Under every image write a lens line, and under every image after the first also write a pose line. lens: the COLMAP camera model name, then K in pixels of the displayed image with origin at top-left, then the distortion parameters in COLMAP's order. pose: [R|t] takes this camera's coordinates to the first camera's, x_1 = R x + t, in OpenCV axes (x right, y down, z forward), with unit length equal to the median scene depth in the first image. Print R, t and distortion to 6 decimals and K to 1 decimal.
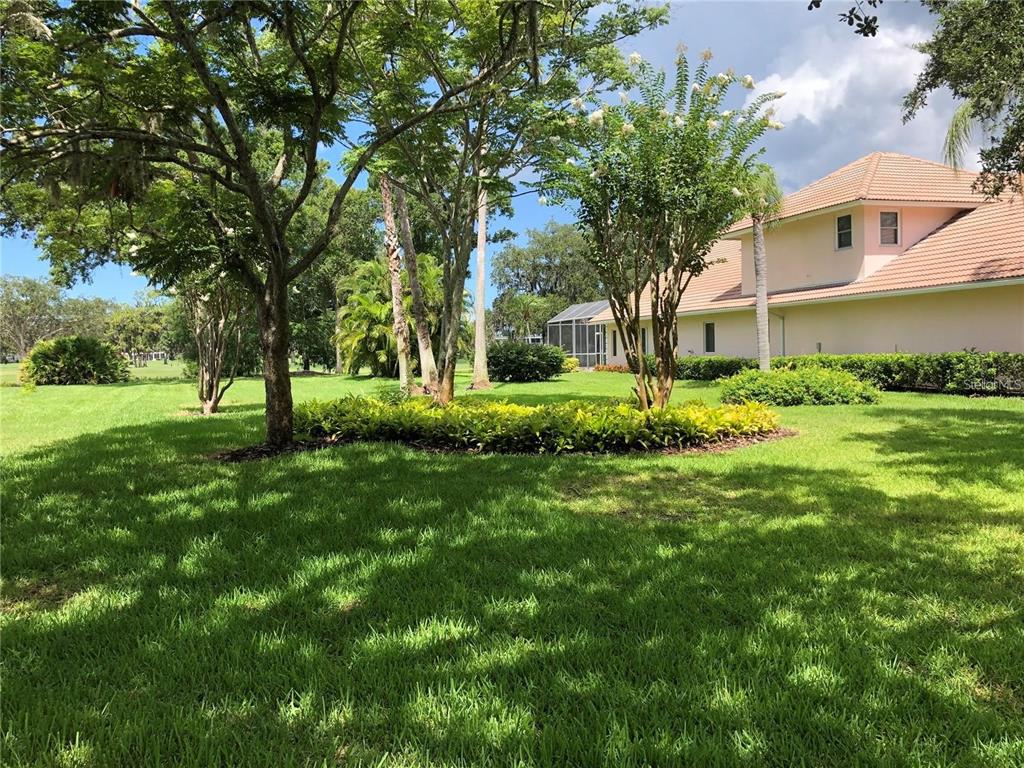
lens RADIAL K [[839.1, 0, 499.1], [0, 839.1, 389.2], [0, 0, 1]] dist [0.120575, -0.211979]
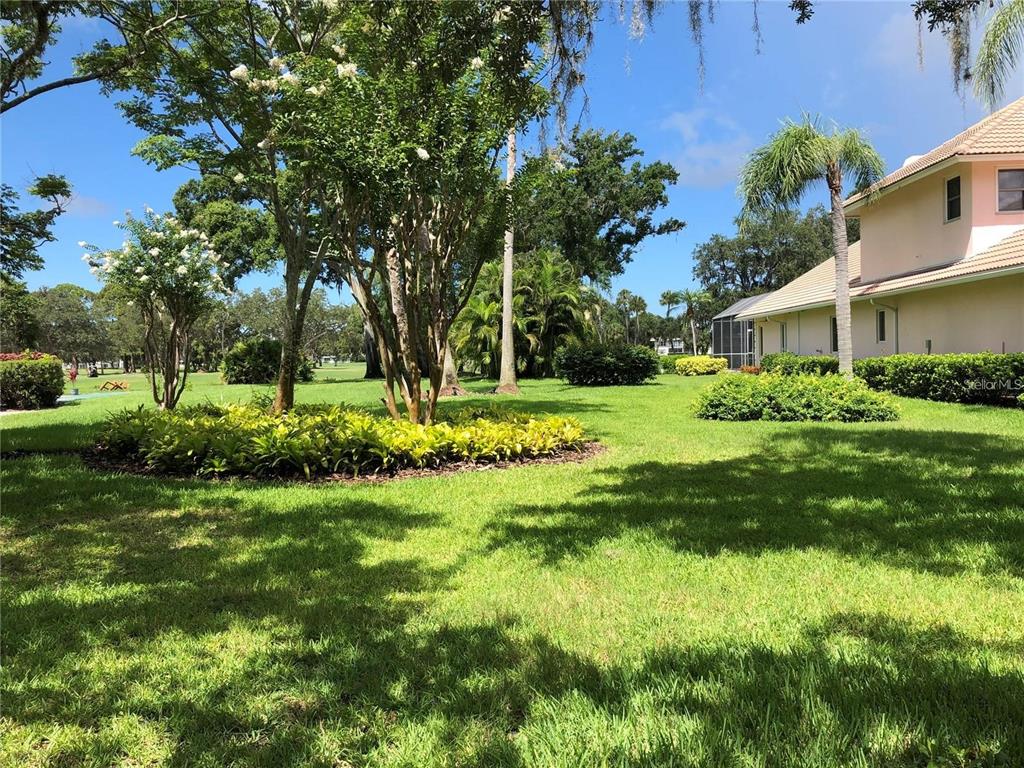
lens RADIAL K [[839.1, 0, 499.1], [0, 839.1, 389.2], [0, 0, 1]] dist [0.120575, -0.211979]
pose [[0.947364, 0.009656, -0.320014, 0.216604], [-0.009521, 0.999953, 0.001985, -0.005428], [0.320018, 0.001167, 0.947411, 0.099467]]
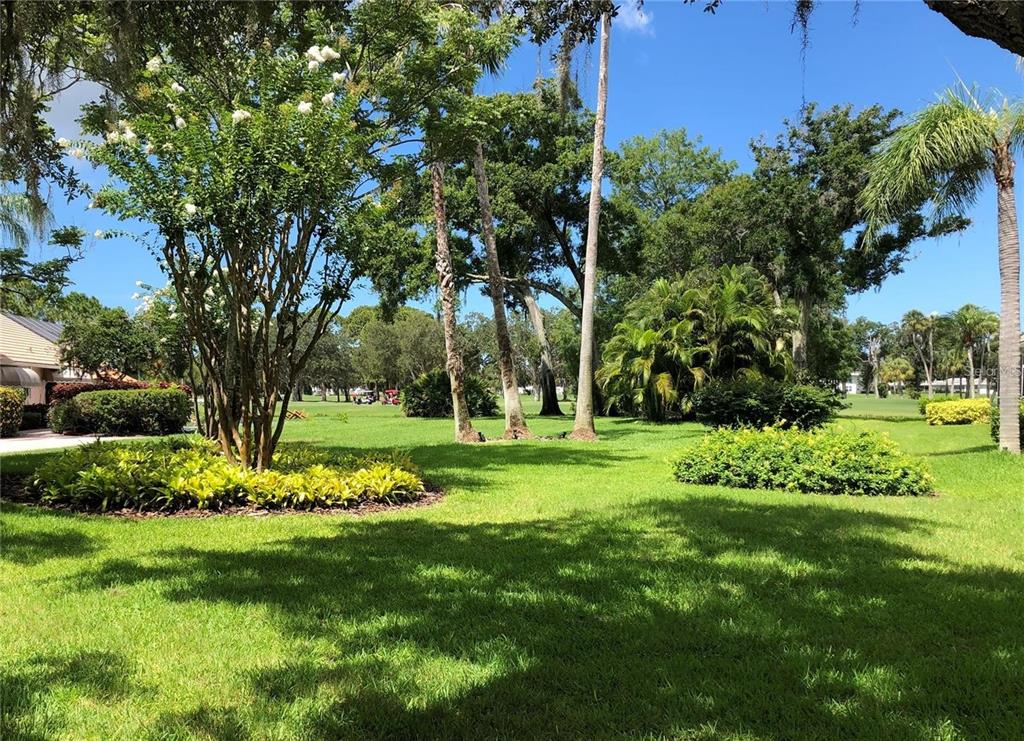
lens RADIAL K [[980.1, 0, 410.5], [0, 980.1, 432.5], [0, 0, 1]] dist [0.146689, -0.305282]
pose [[0.744973, 0.046033, -0.665504, 0.393993], [-0.042872, 0.998858, 0.021099, -0.015876], [0.665715, 0.012813, 0.746096, 0.153378]]
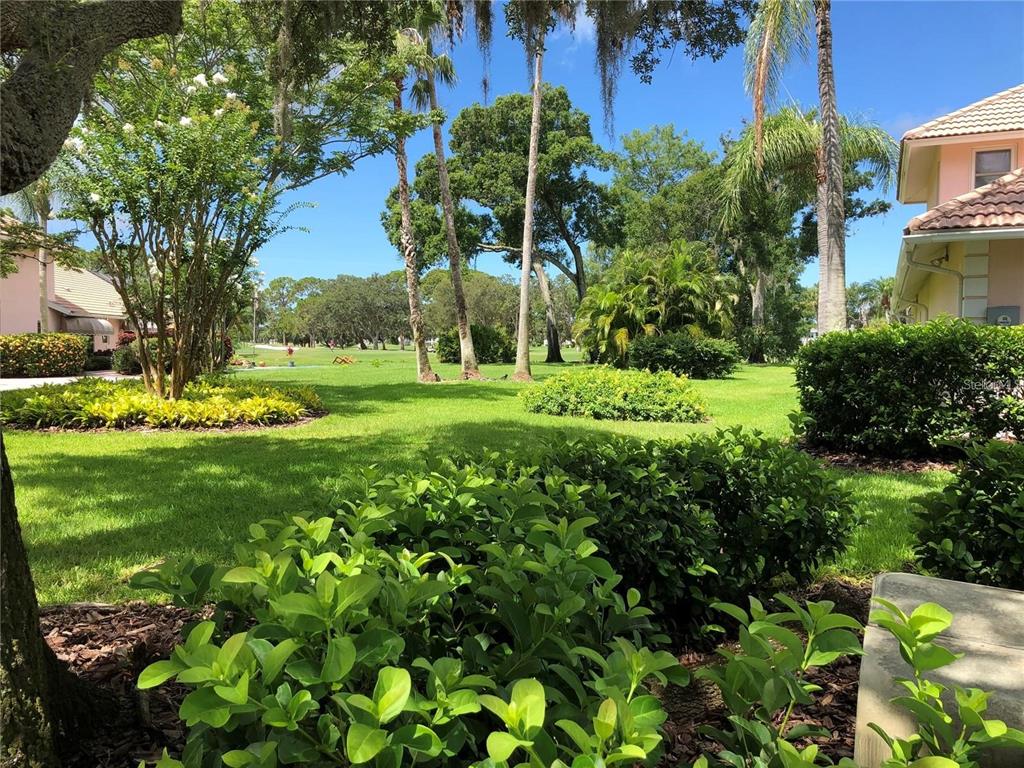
lens RADIAL K [[839.1, 0, 499.1], [0, 839.1, 389.2], [0, 0, 1]] dist [0.120575, -0.211979]
pose [[0.750064, 0.060819, -0.658563, 0.503403], [-0.051012, 0.998117, 0.034077, -0.018377], [0.659395, 0.008034, 0.751754, 0.190588]]
